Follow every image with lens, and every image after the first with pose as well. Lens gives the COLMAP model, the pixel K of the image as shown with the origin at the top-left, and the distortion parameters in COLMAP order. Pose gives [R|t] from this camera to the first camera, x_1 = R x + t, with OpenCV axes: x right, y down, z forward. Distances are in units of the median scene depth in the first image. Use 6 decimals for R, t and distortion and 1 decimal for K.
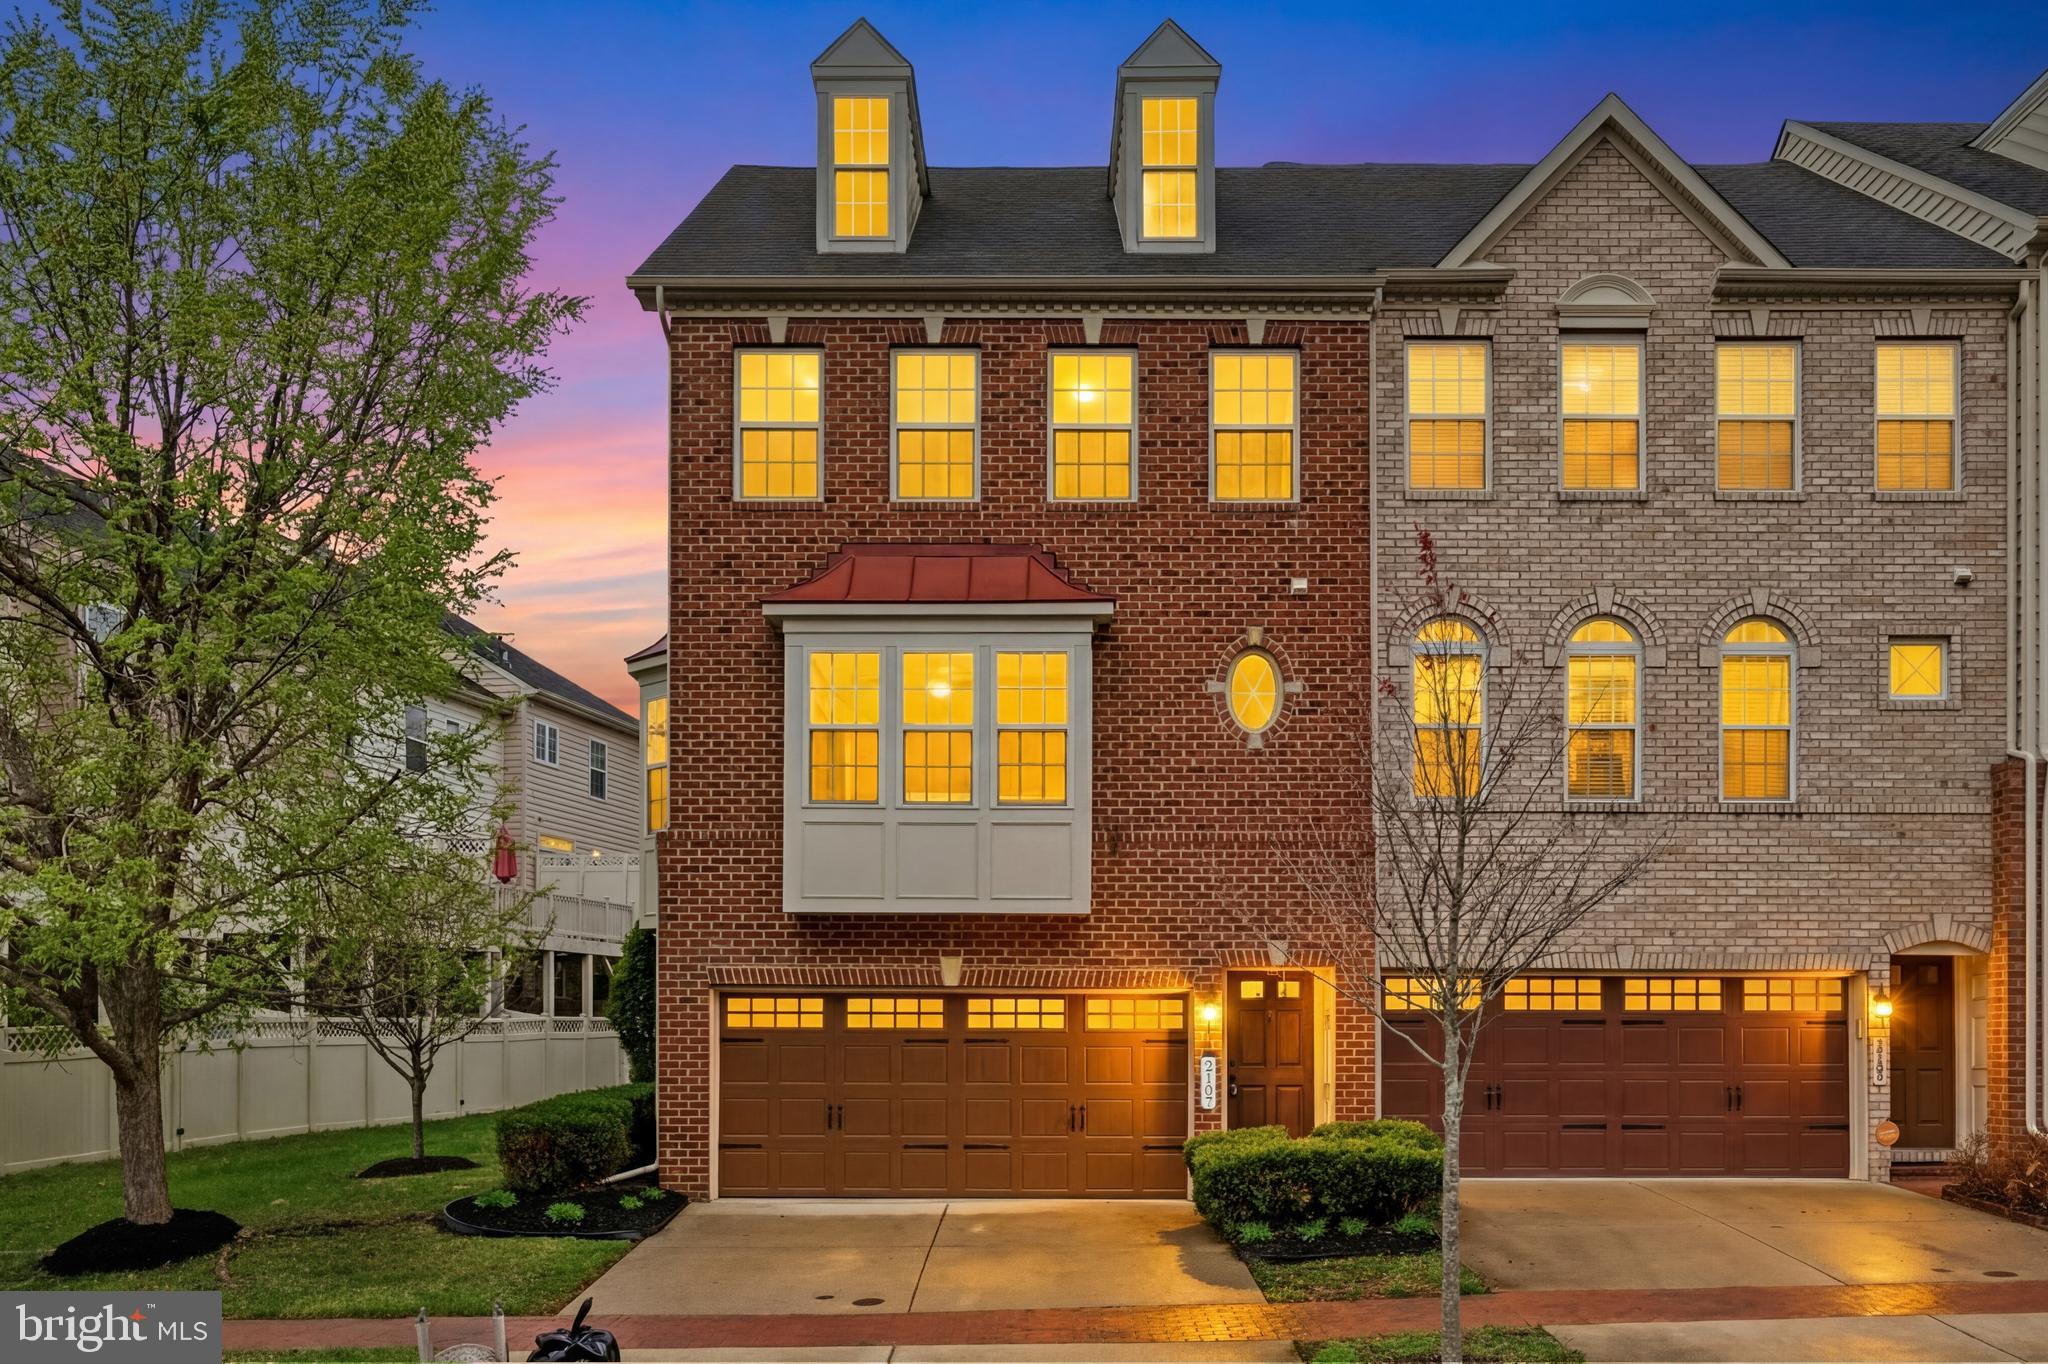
lens RADIAL K [[1451.6, 0, 1019.2], [0, 1451.6, 663.5], [0, 0, 1]] dist [0.028317, -0.003606]
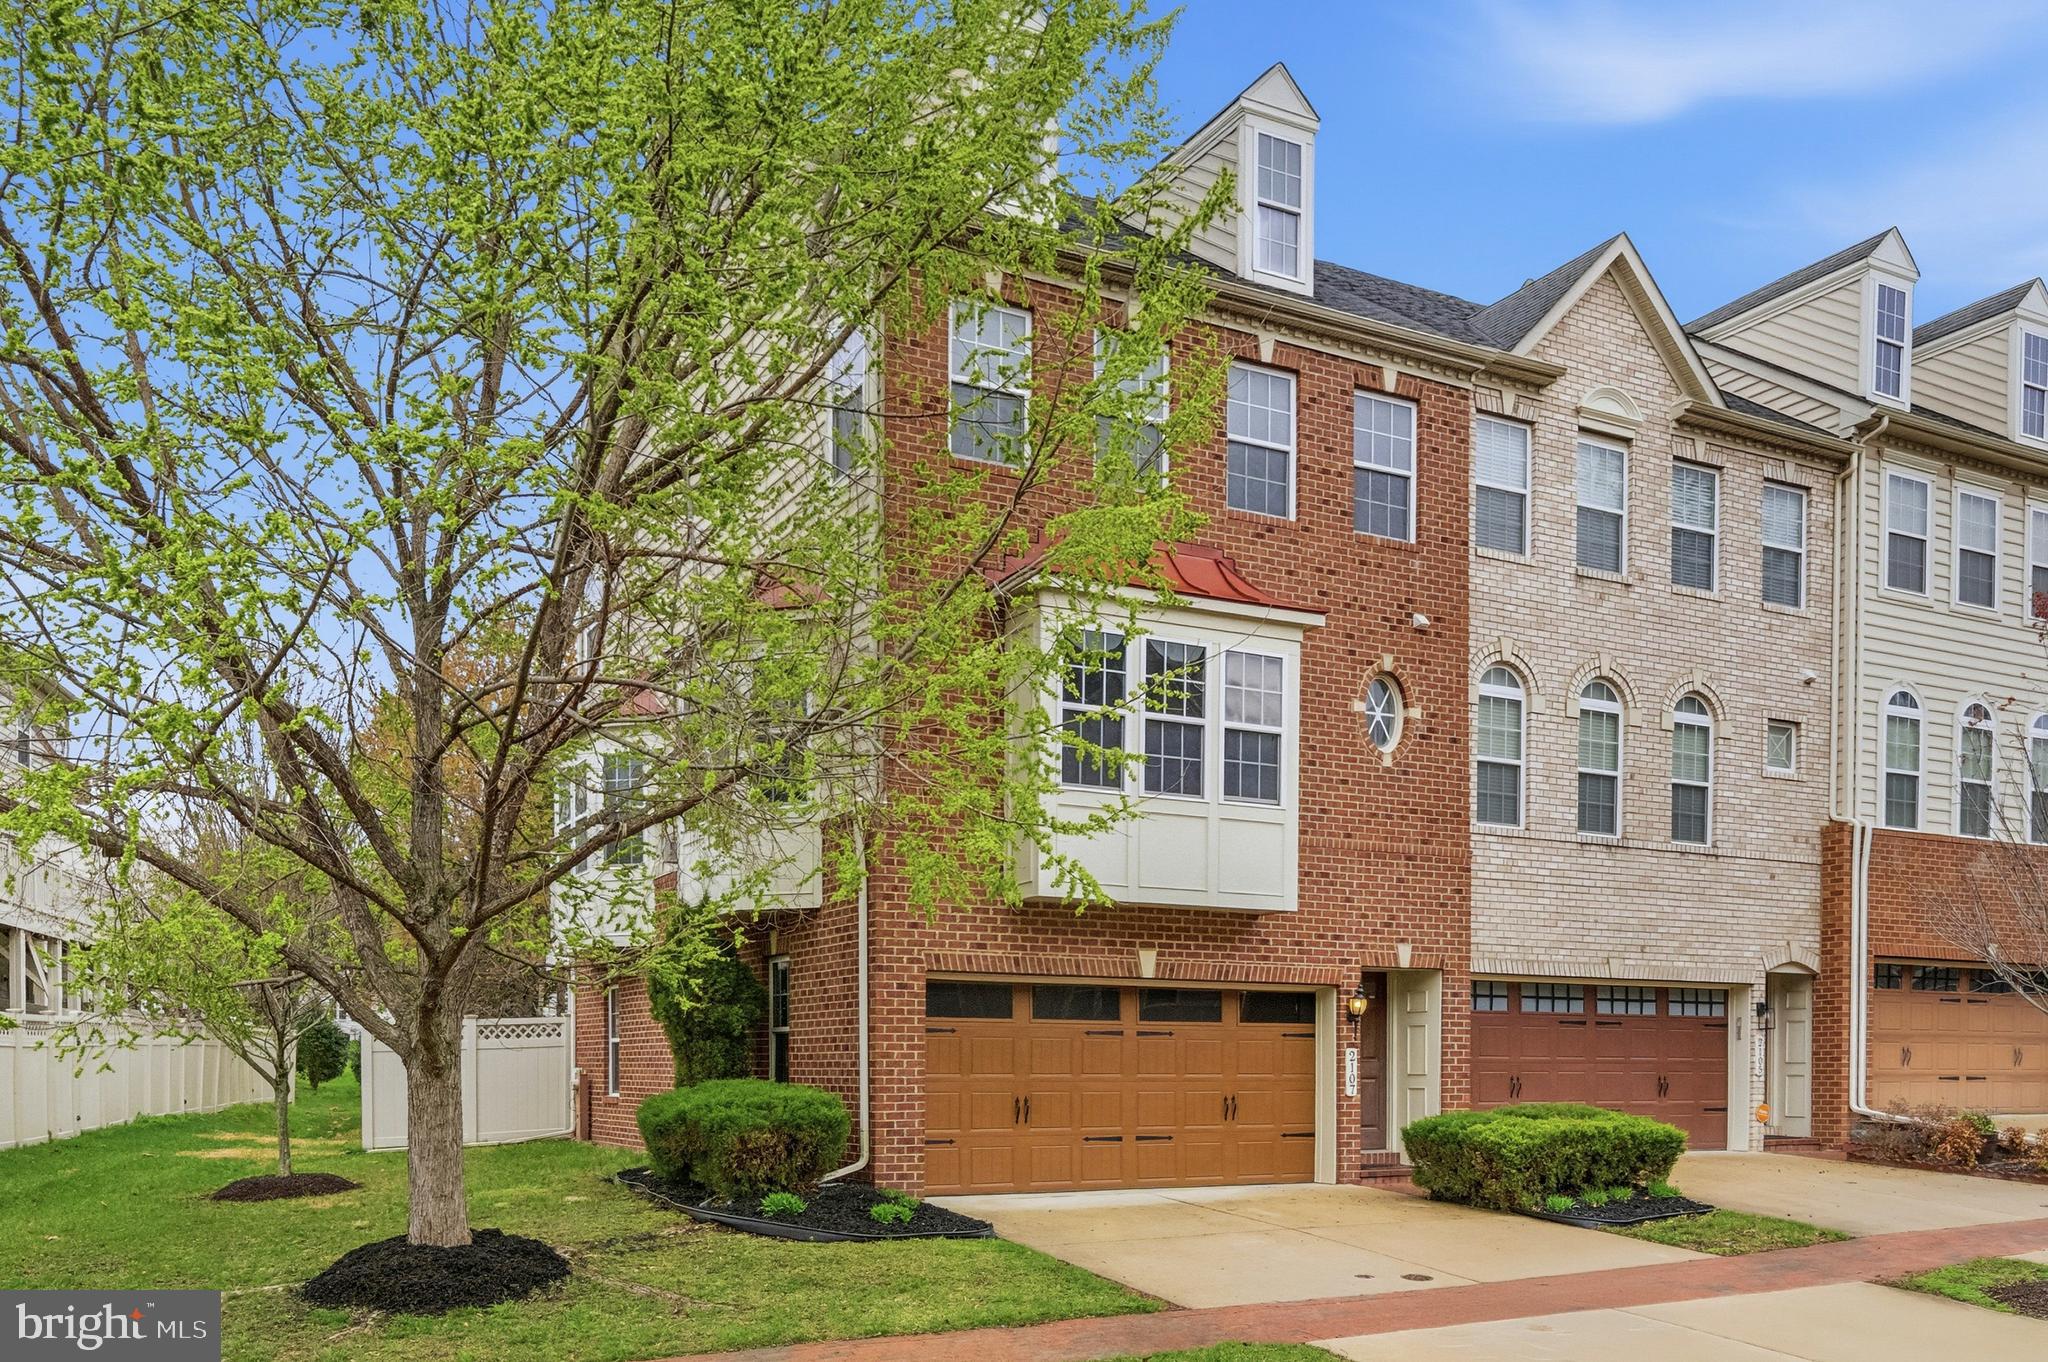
lens RADIAL K [[1451.6, 0, 1020.0], [0, 1451.6, 699.6], [0, 0, 1]] dist [0.028317, -0.003606]
pose [[0.907645, 0.102468, 0.407039, -0.516913], [-0.108059, 0.994101, -0.009296, 0.047783], [-0.405591, -0.035547, 0.913363, 0.124562]]
